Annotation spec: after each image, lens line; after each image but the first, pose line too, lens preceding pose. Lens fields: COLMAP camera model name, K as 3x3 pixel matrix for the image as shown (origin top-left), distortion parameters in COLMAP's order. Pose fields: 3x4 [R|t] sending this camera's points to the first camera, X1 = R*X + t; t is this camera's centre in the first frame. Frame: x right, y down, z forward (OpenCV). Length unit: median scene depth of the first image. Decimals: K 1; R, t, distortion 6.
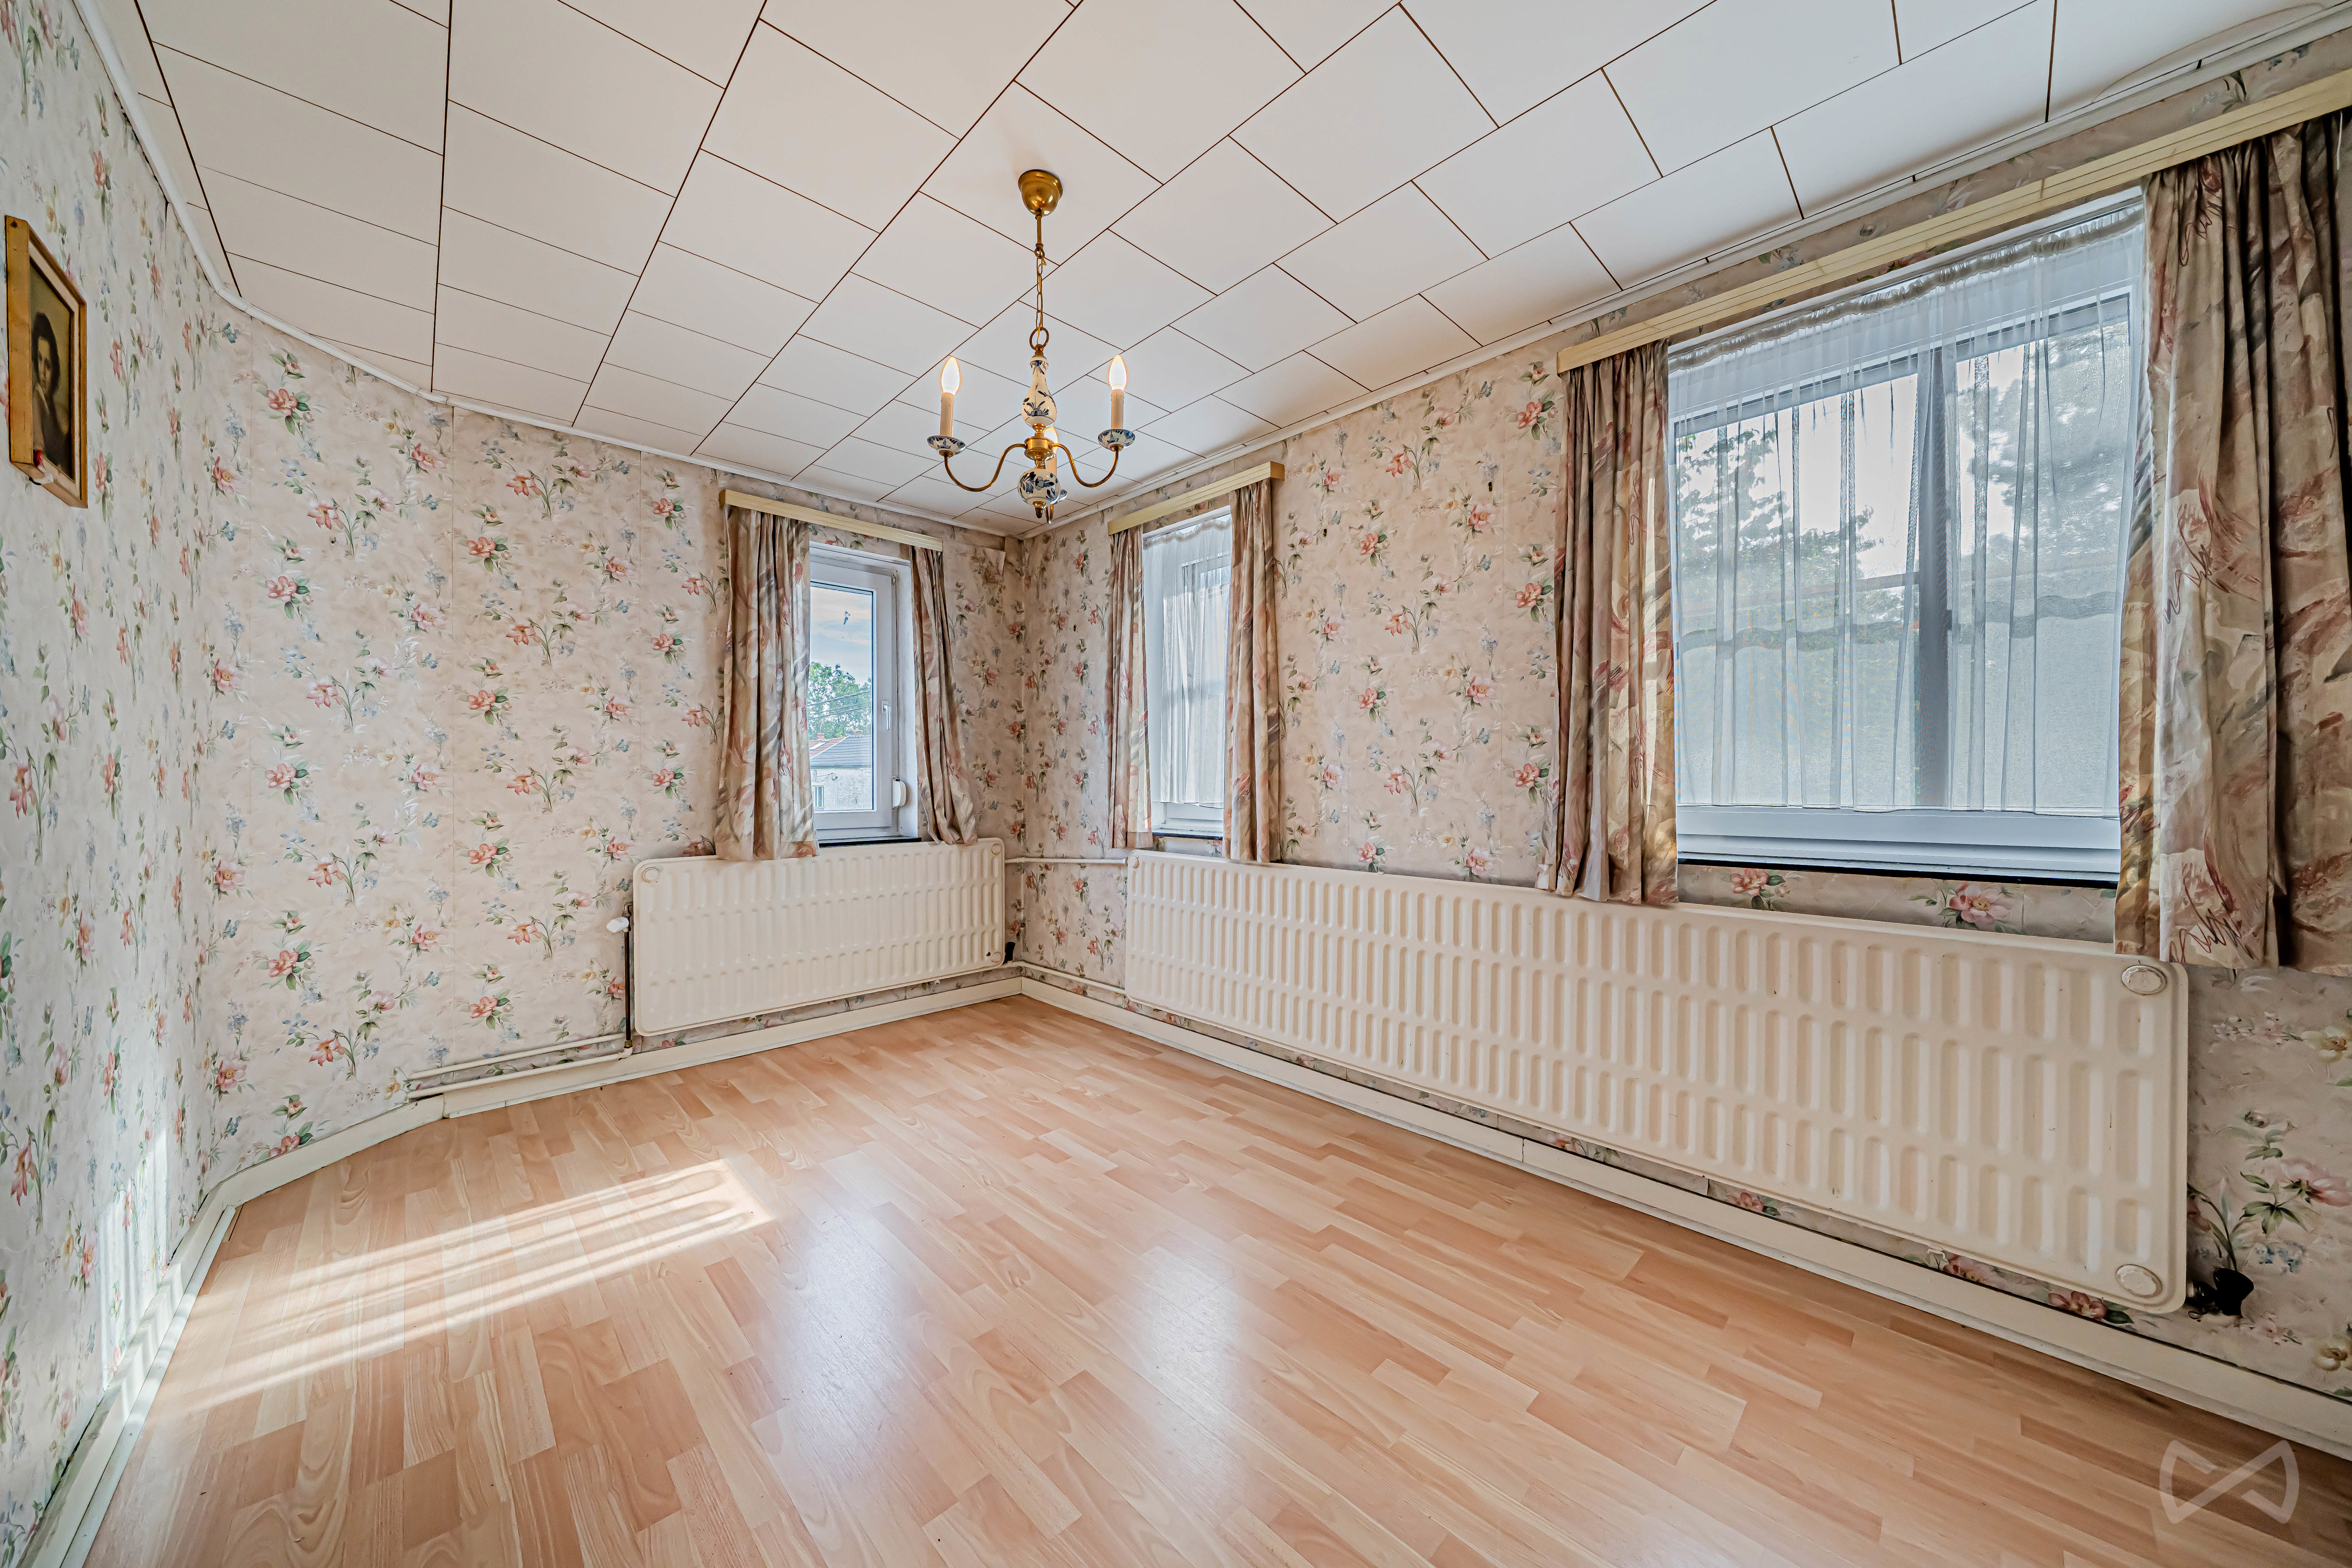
lens RADIAL K [[780.2, 0, 1166.6], [0, 780.2, 784.9], [0, 0, 1]] dist [-0.002367, -0.000147]
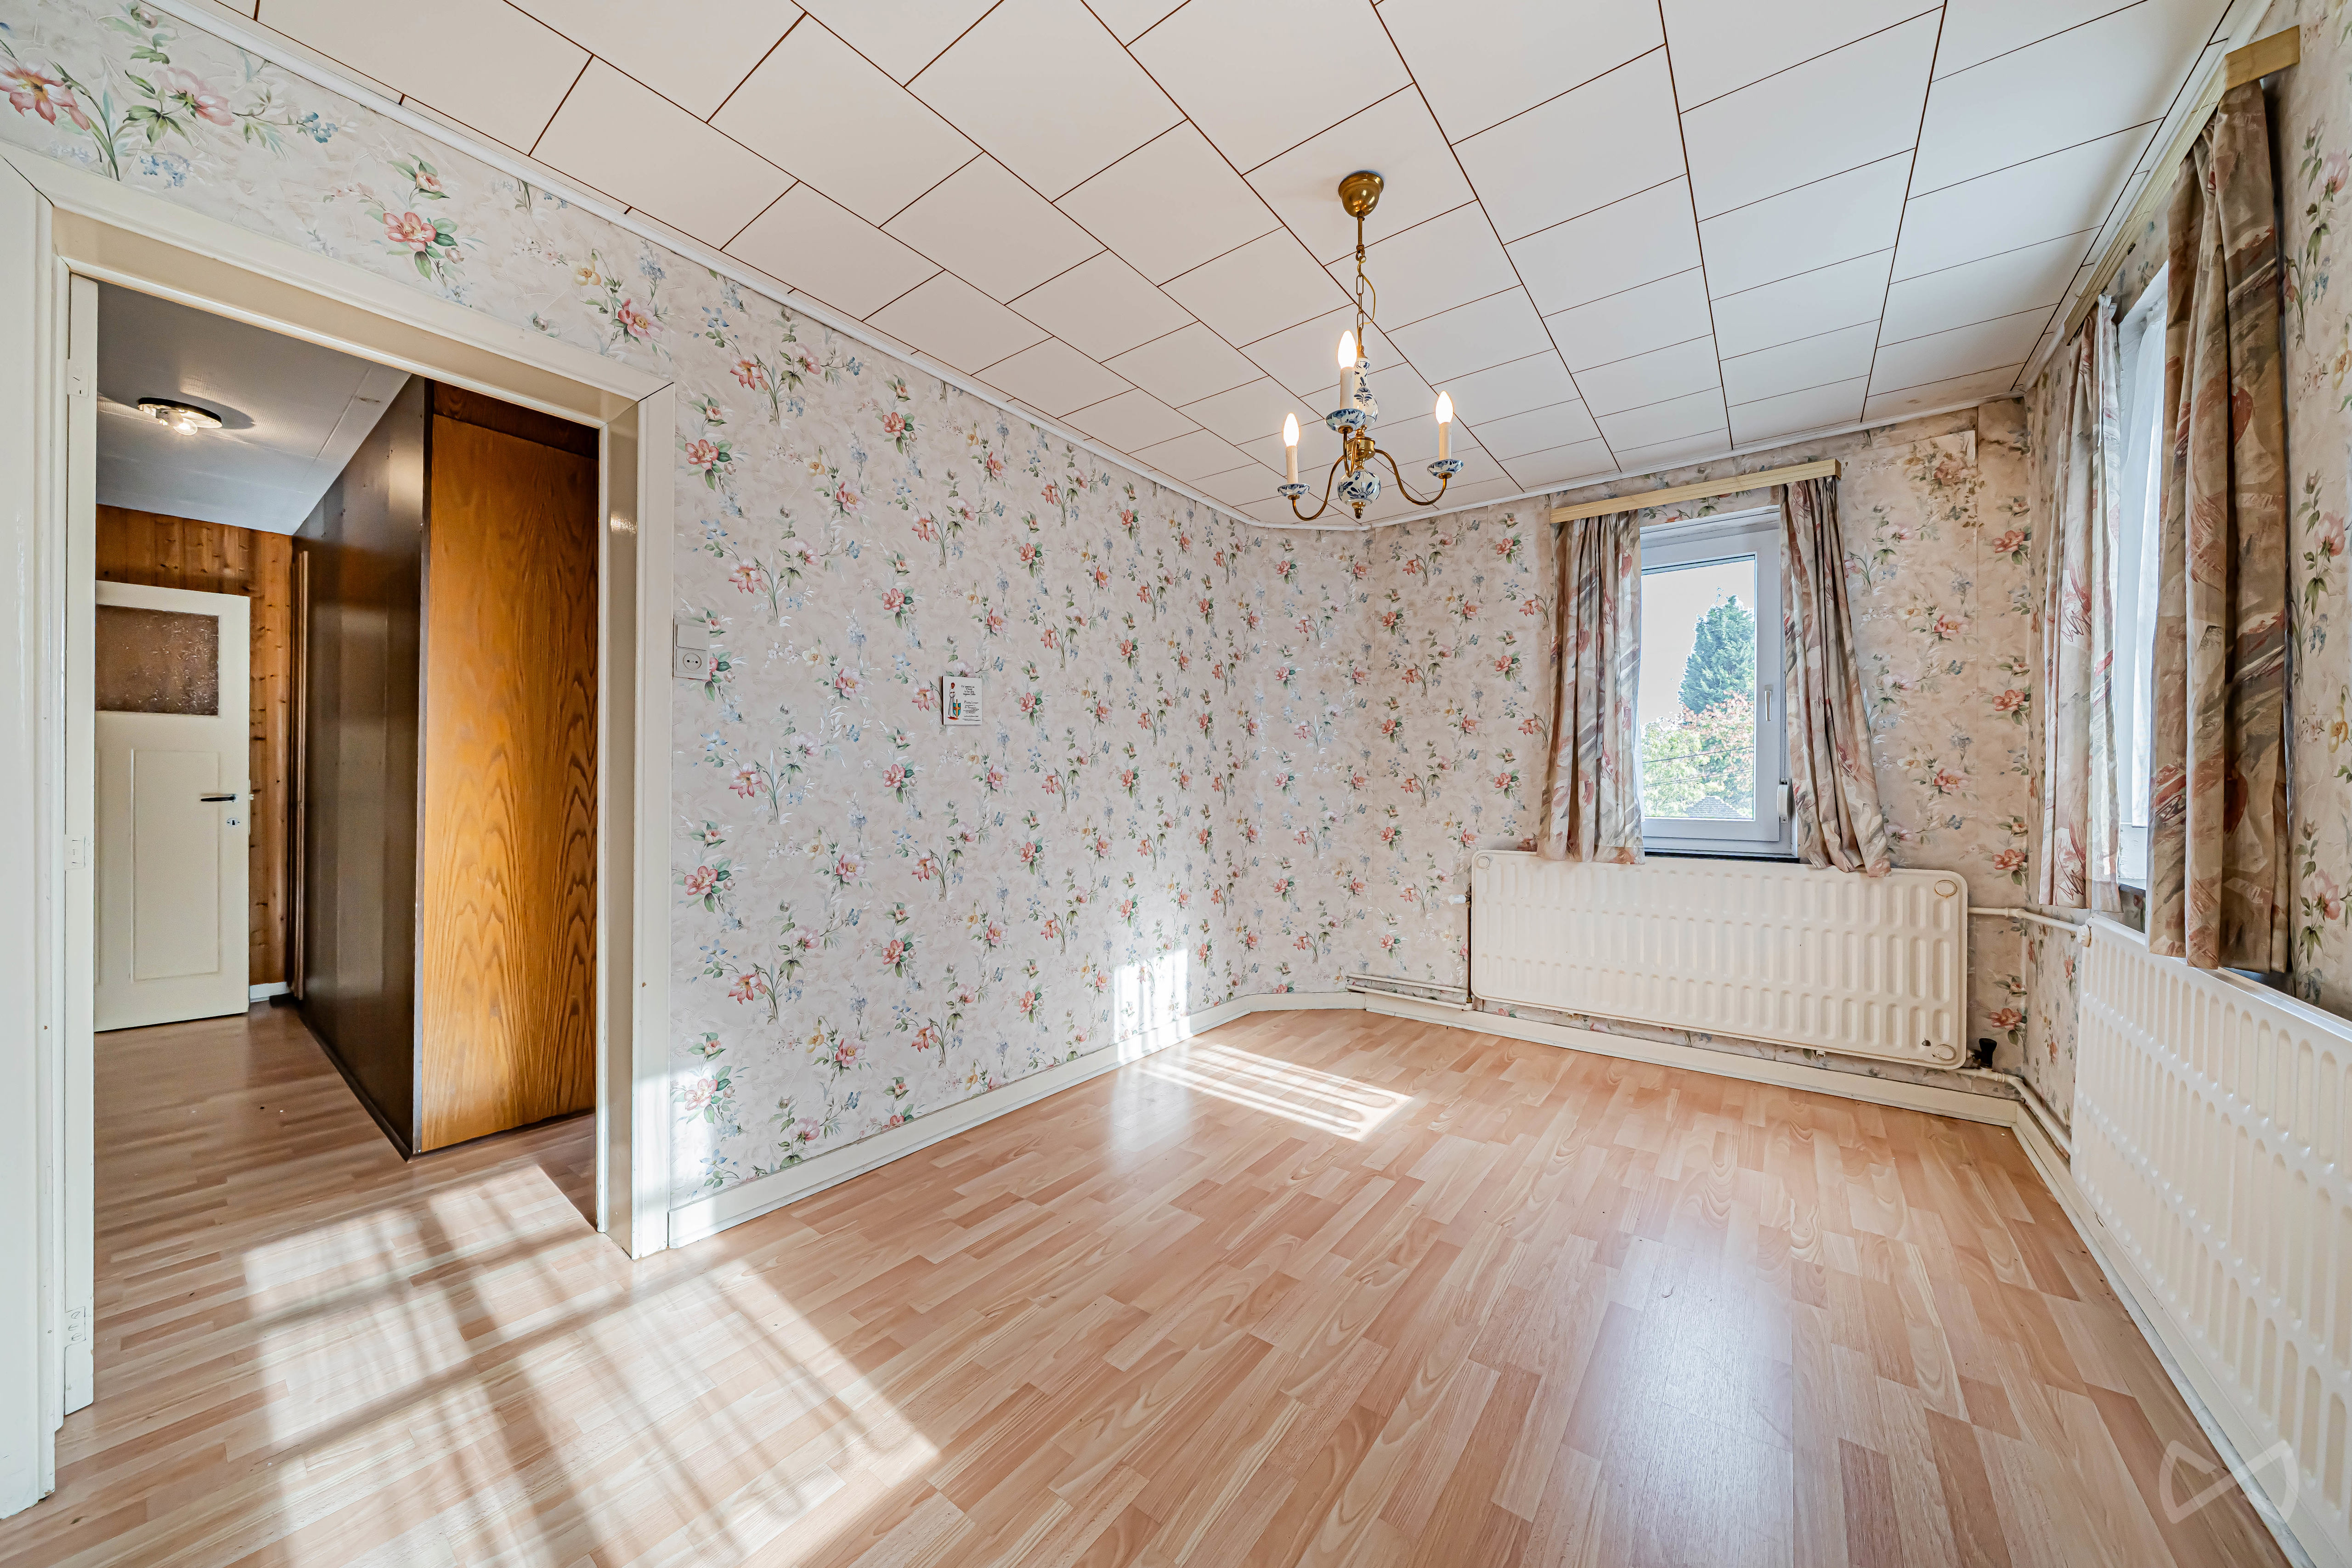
lens RADIAL K [[780.2, 0, 1166.6], [0, 780.2, 784.9], [0, 0, 1]] dist [-0.002367, -0.000147]
pose [[0.180183, 0.002823, -0.983629, 0.402444], [-0.010402, 0.999945, 0.000964, 0.001466], [0.983578, 0.010058, 0.180202, 0.302541]]
